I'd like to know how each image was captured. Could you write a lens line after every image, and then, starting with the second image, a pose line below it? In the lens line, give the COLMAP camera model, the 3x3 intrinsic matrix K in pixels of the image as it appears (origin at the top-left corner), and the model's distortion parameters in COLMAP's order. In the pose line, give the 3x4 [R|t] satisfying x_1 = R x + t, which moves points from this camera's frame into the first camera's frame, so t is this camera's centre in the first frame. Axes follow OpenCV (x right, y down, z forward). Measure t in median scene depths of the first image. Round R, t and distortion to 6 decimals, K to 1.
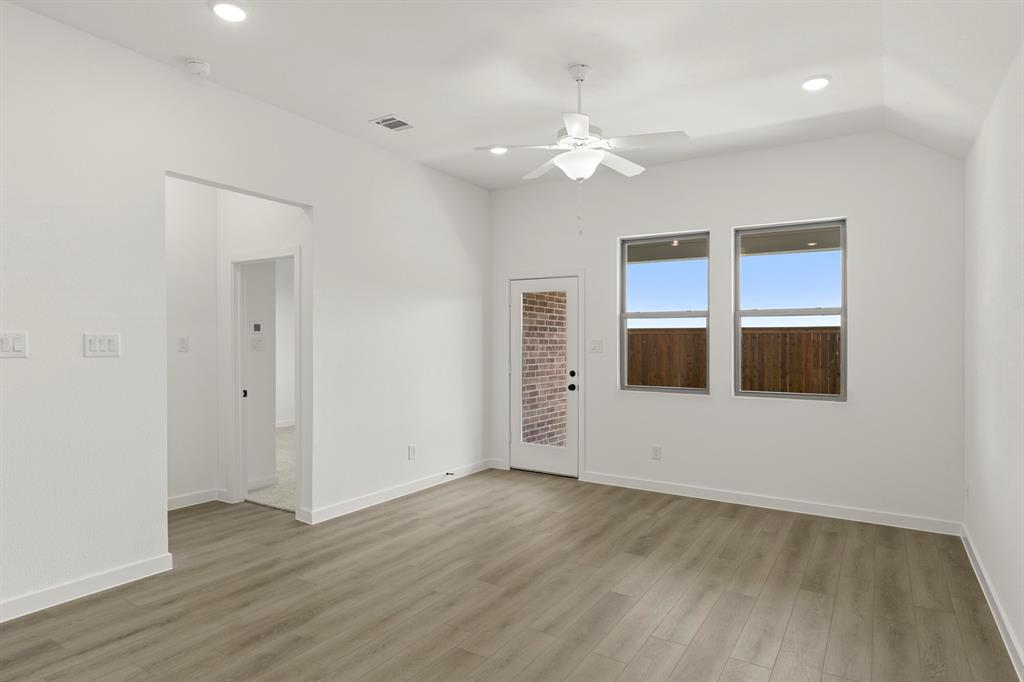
lens RADIAL K [[587.3, 0, 522.3], [0, 587.3, 341.2], [0, 0, 1]] dist [0.002424, 0.000175]
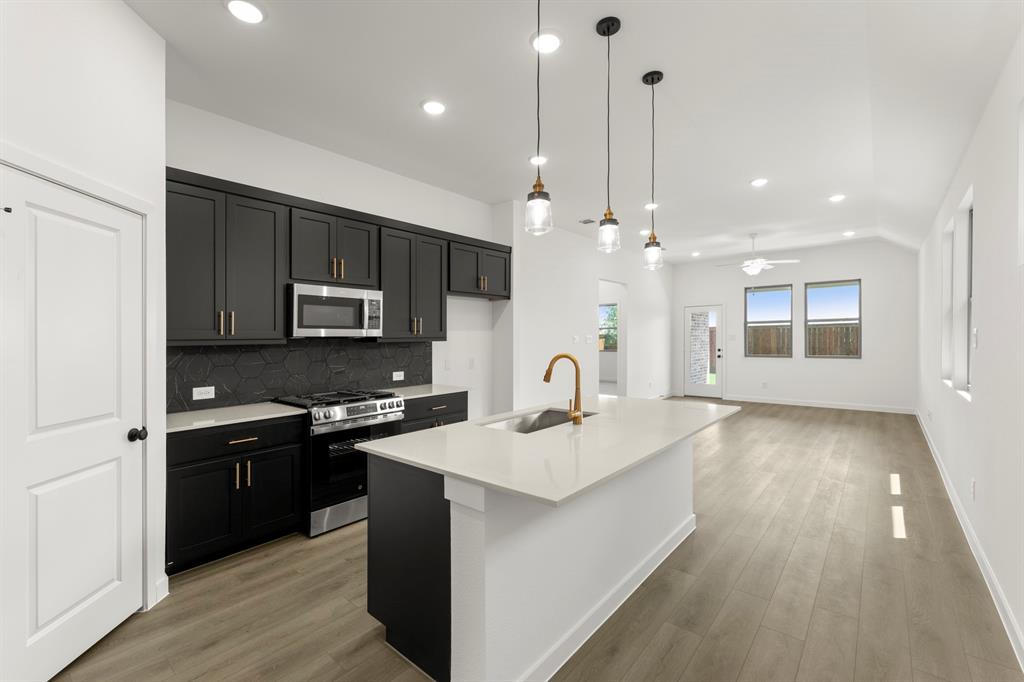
lens RADIAL K [[432.5, 0, 516.6], [0, 432.5, 343.5], [0, 0, 1]] dist [0.018295, -0.016500]
pose [[0.988818, -0.017711, -0.148073, -0.623152], [0.019947, 0.999708, 0.013625, -0.007968], [0.147789, -0.016426, 0.988883, -1.034129]]
